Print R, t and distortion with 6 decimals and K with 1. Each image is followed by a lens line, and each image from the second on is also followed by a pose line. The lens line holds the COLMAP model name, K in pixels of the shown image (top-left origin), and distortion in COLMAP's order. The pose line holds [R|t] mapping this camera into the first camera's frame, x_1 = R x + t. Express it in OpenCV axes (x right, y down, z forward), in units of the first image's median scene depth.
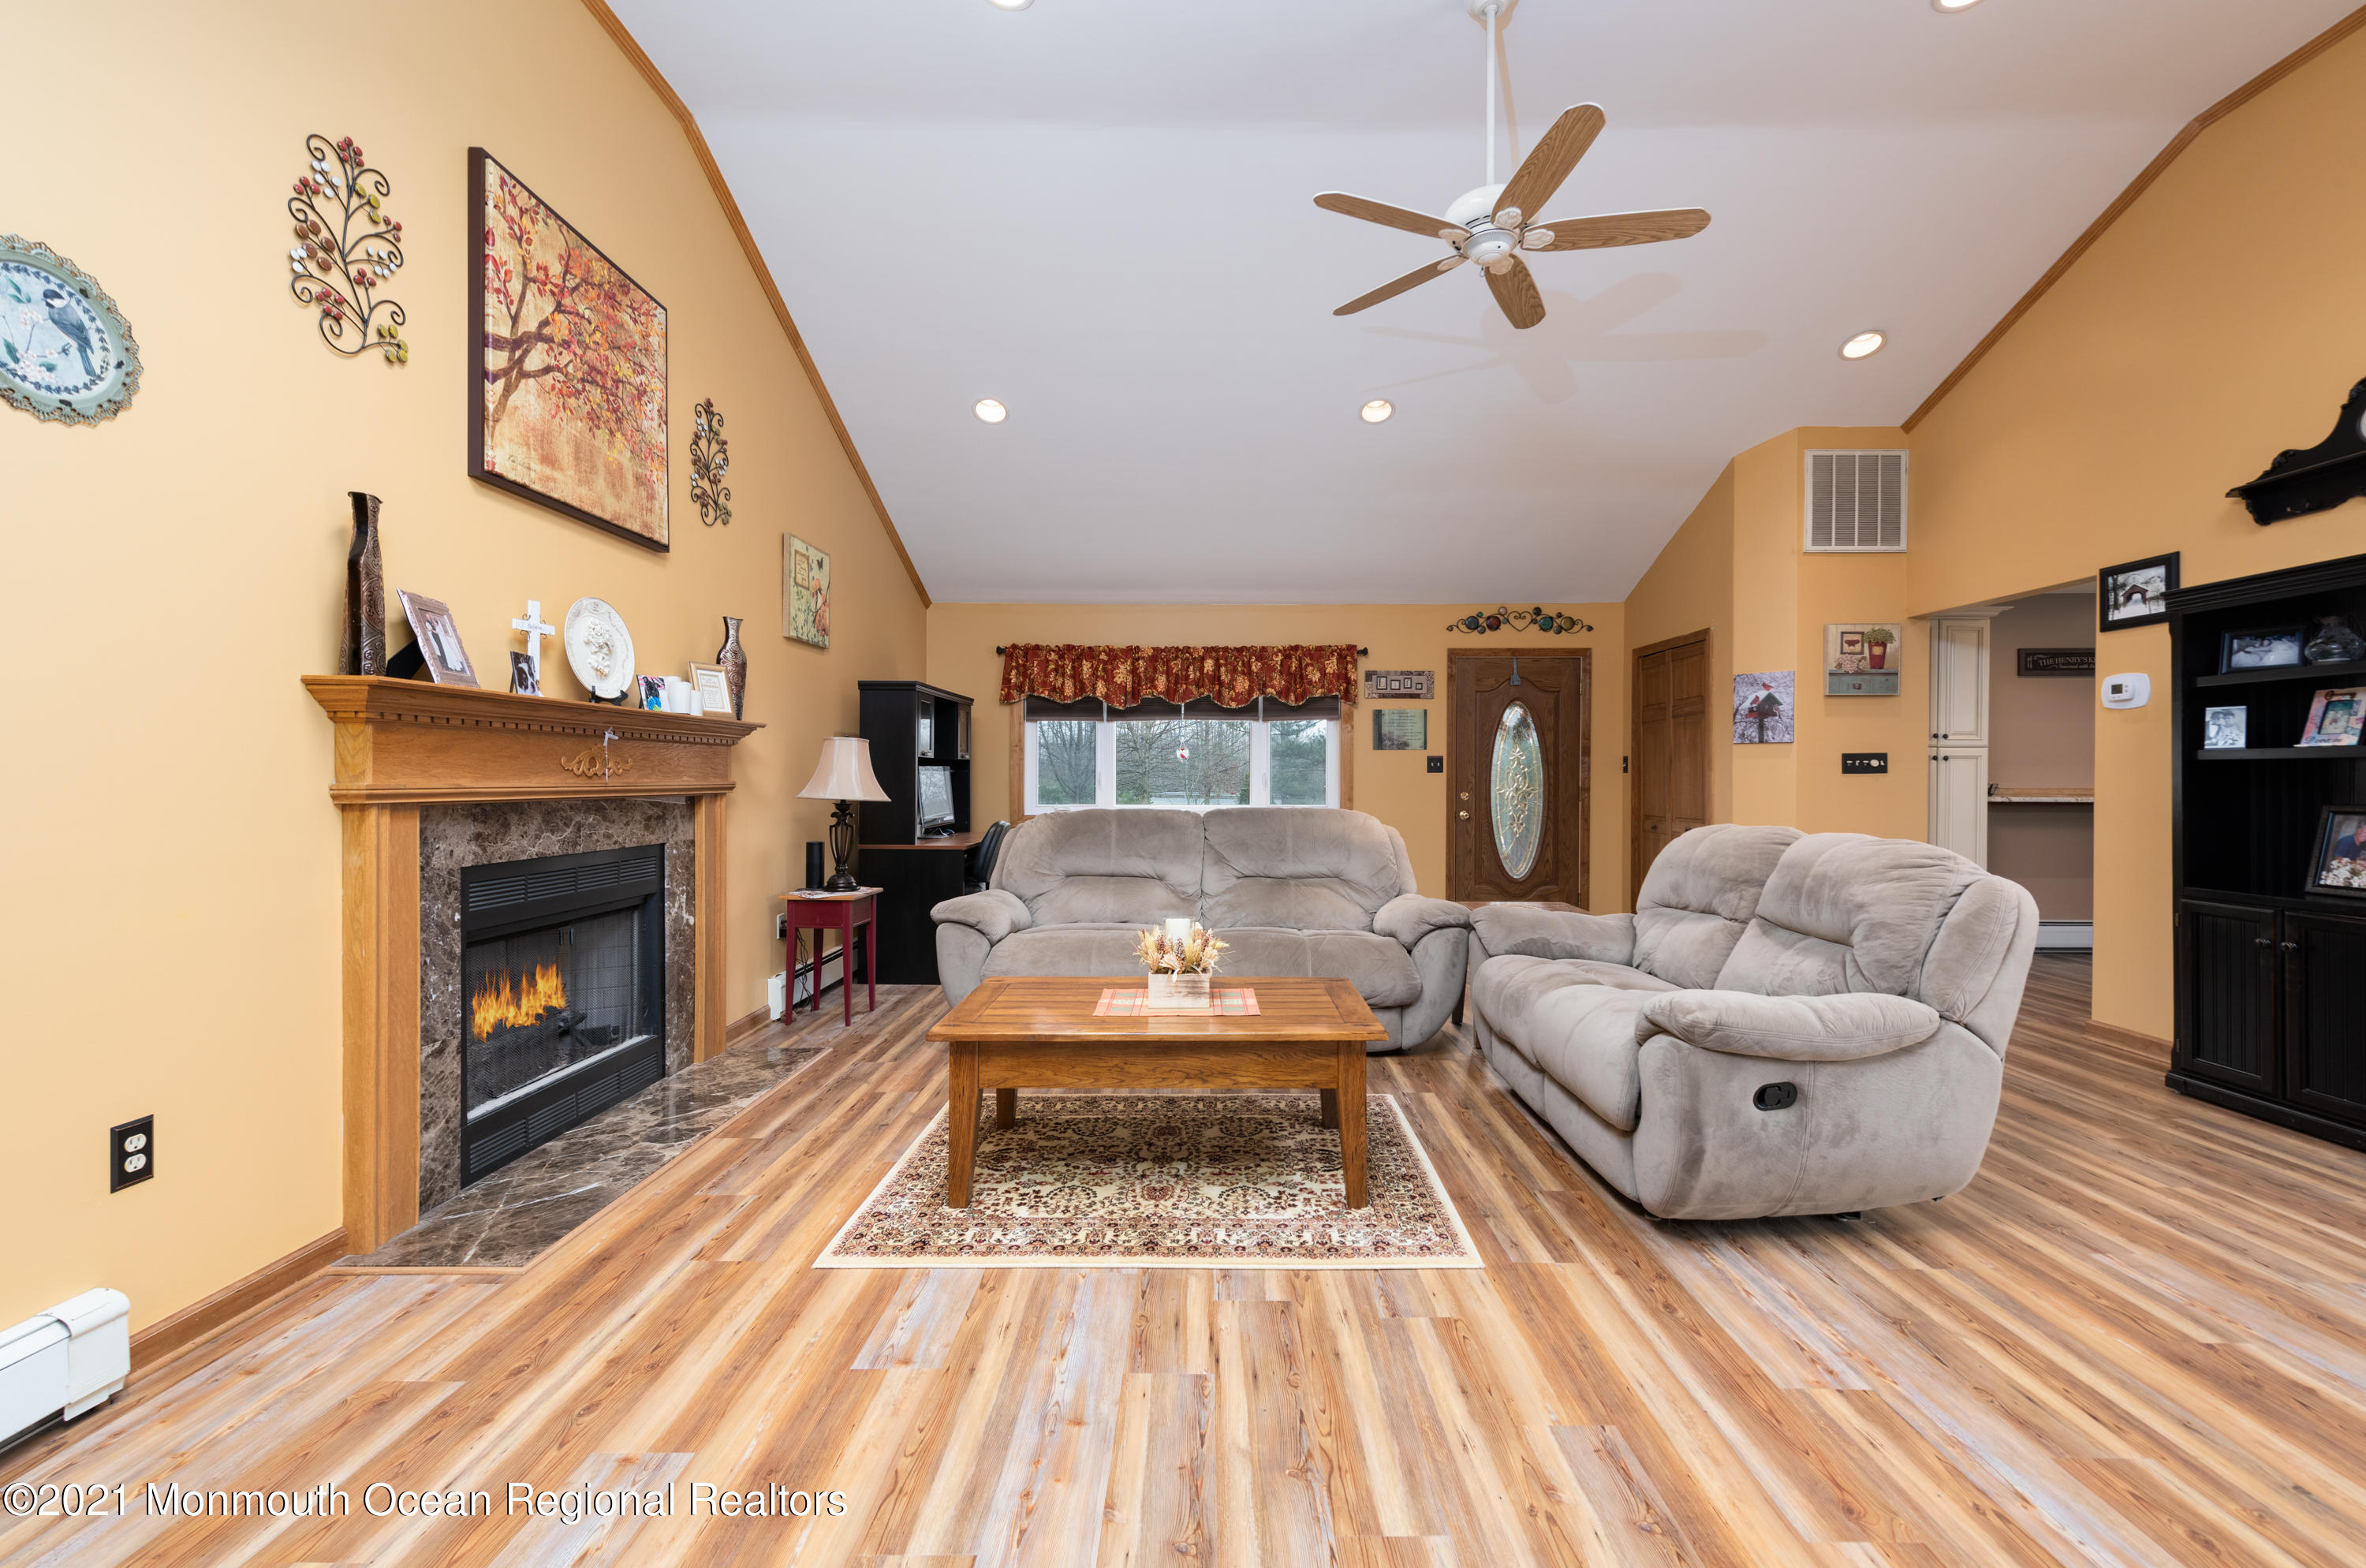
lens RADIAL K [[945.9, 0, 1203.5], [0, 945.9, 786.0], [0, 0, 1]] dist [0.018800, -0.007758]
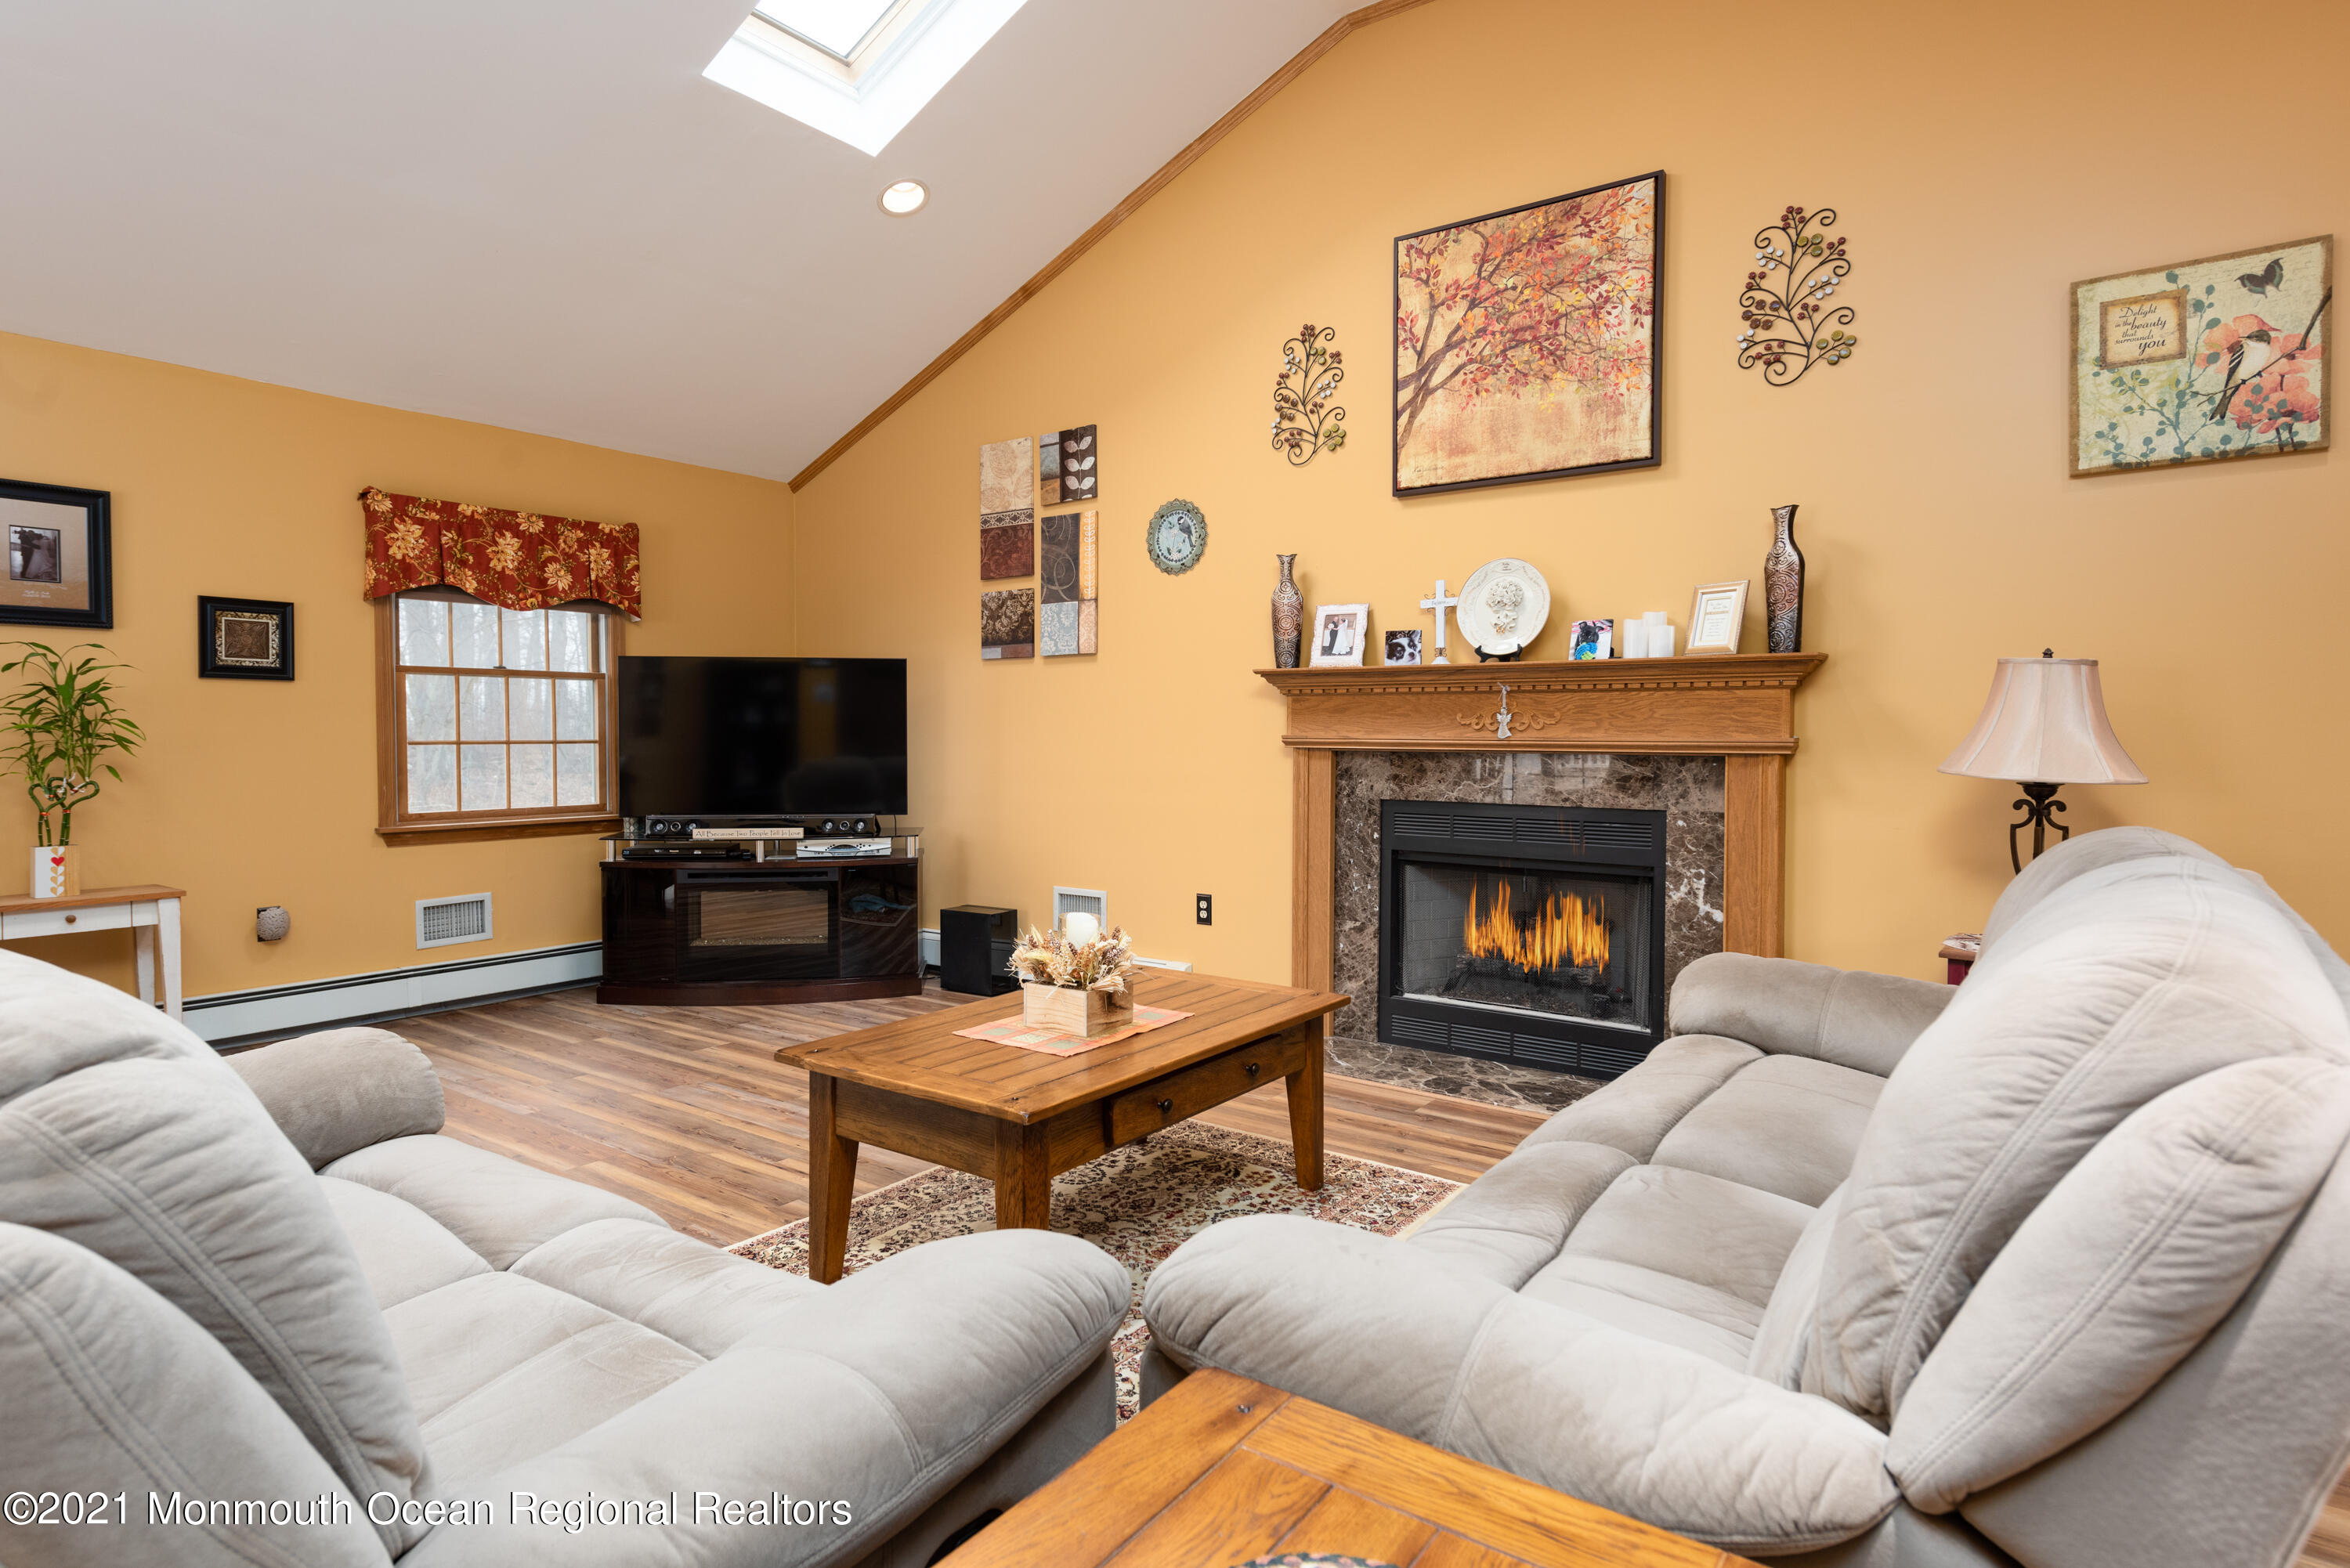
lens RADIAL K [[1240.9, 0, 1163.9], [0, 1240.9, 765.4], [0, 0, 1]] dist [0.020929, -0.009976]
pose [[-0.586899, 0.019641, -0.809422, 0.645521], [-0.011801, 0.999392, 0.032808, -0.011864], [0.809574, 0.028807, -0.586311, 1.434363]]
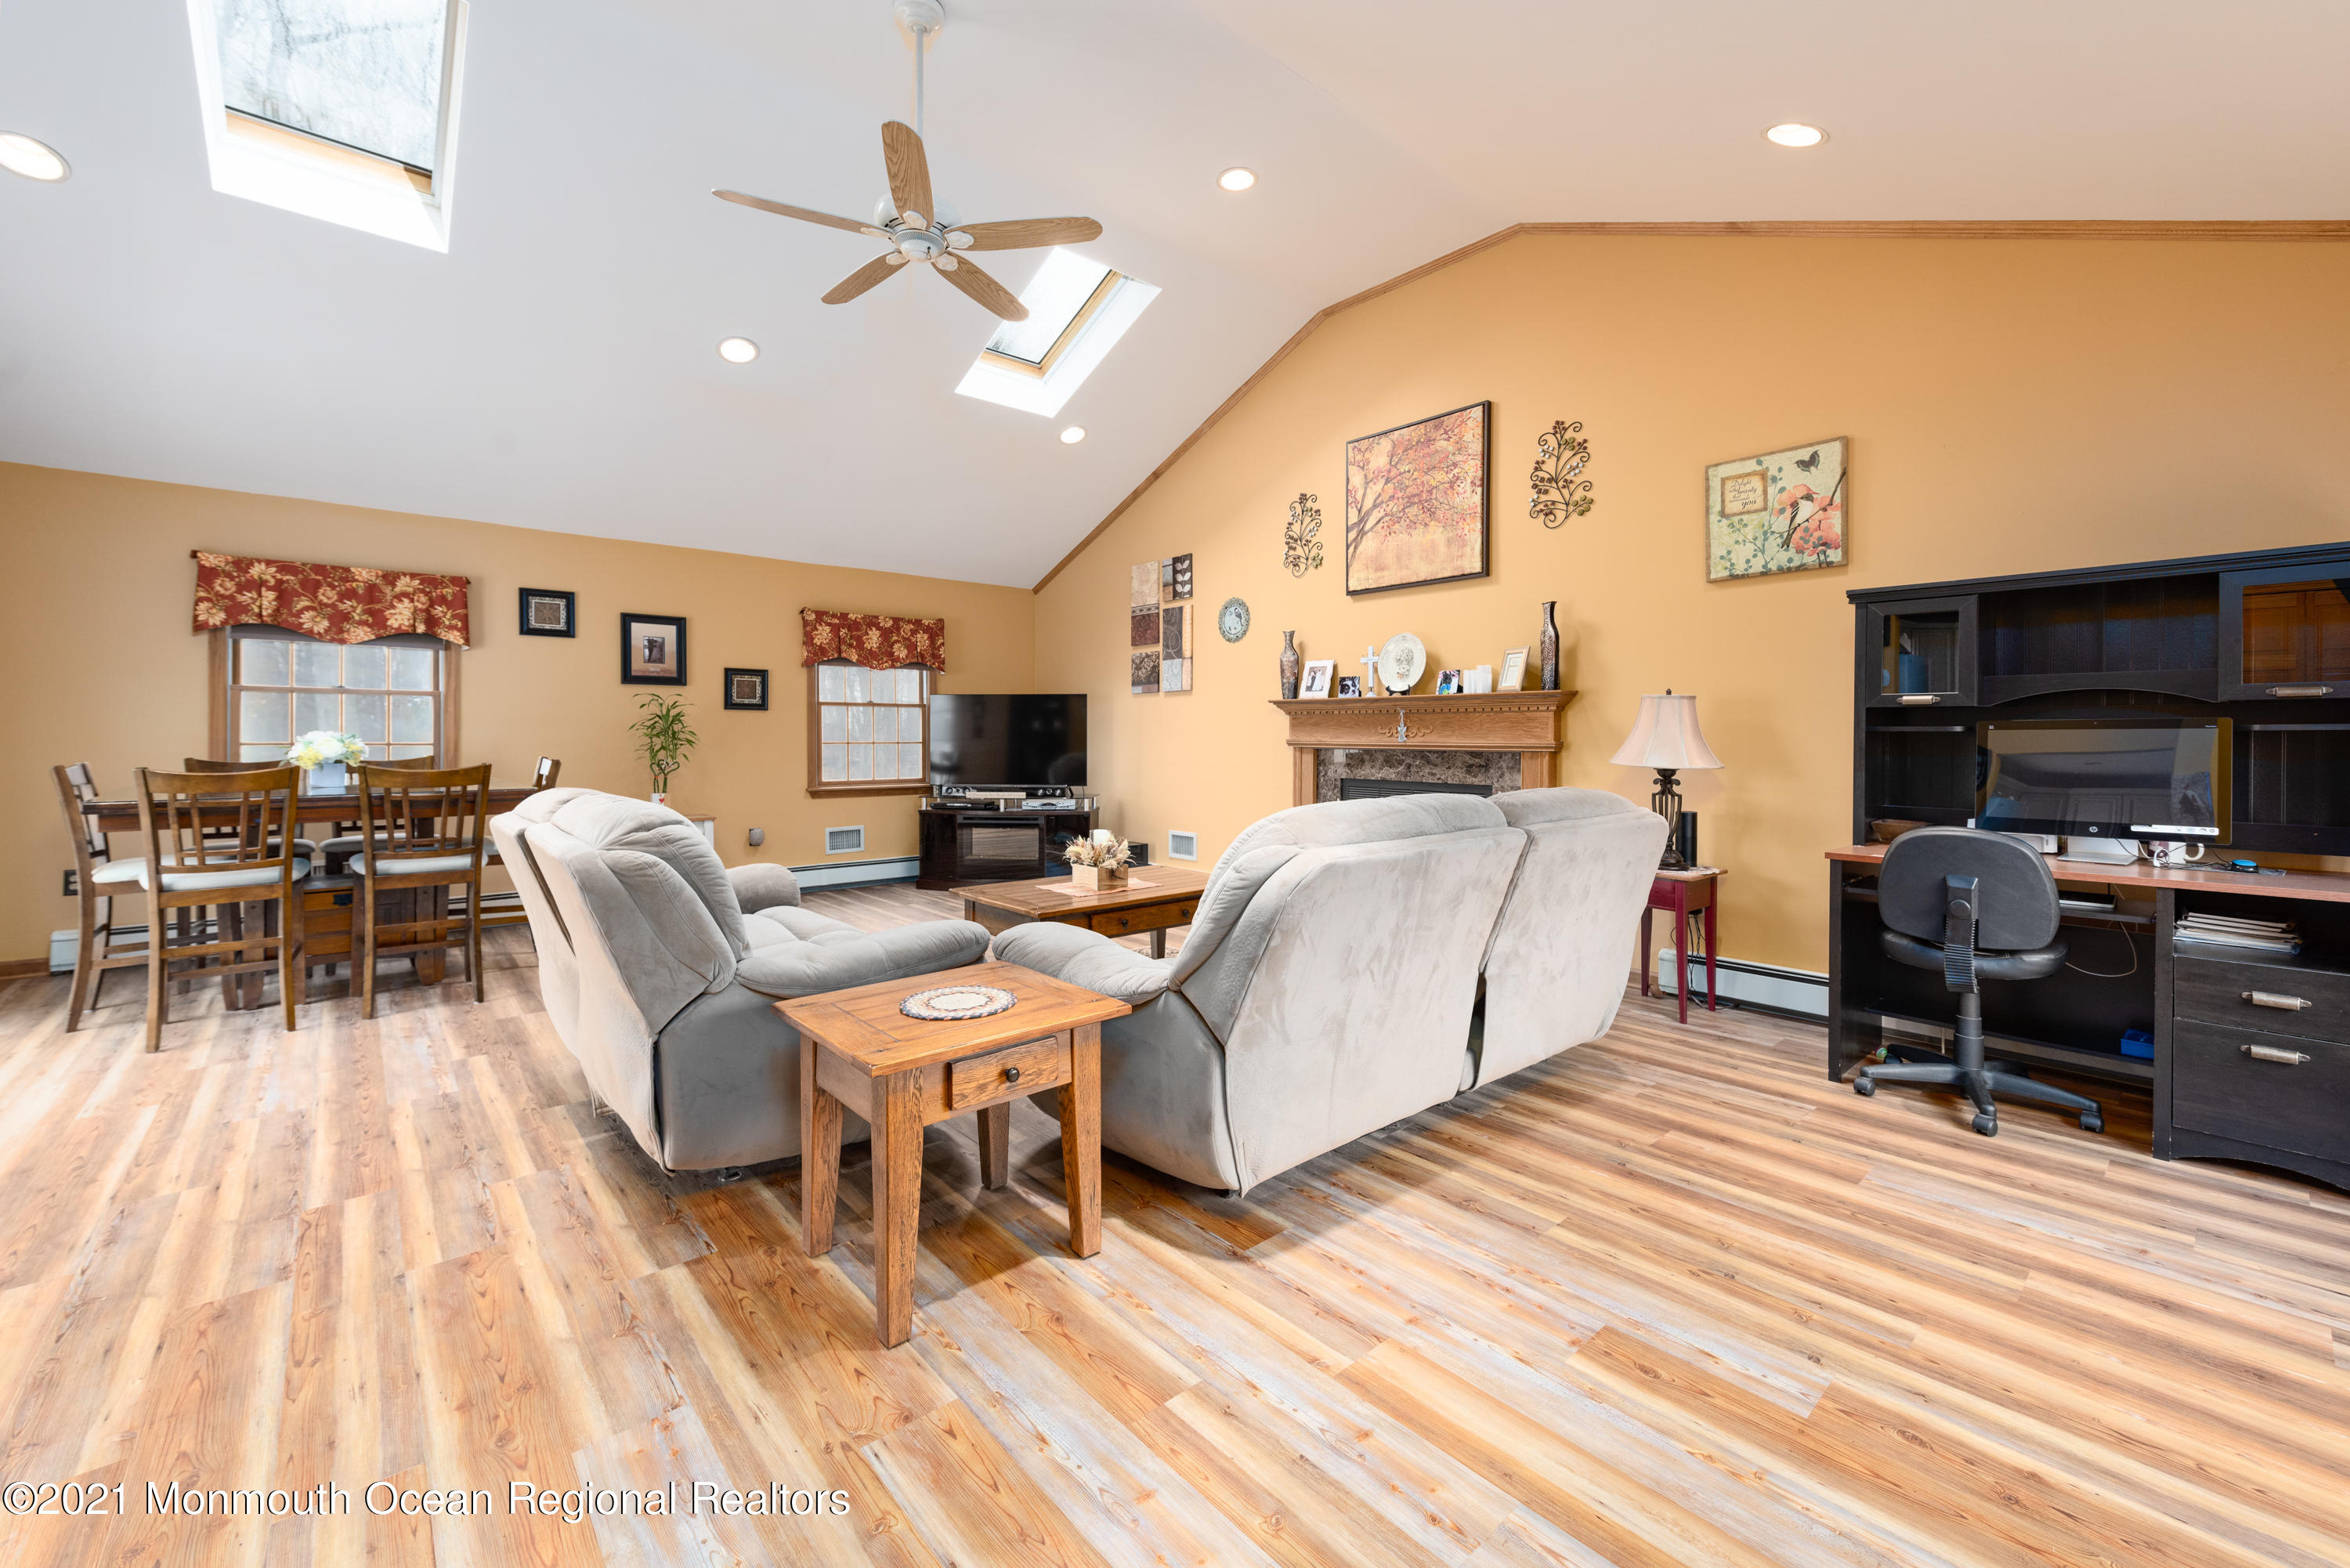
lens RADIAL K [[925.7, 0, 1167.9], [0, 925.7, 751.0], [0, 0, 1]] dist [0.012519, -0.000138]
pose [[-0.752624, 0.008300, -0.658398, 0.749290], [-0.010274, 0.999651, 0.024346, -0.019842], [0.658370, 0.025087, -0.752276, 1.898271]]
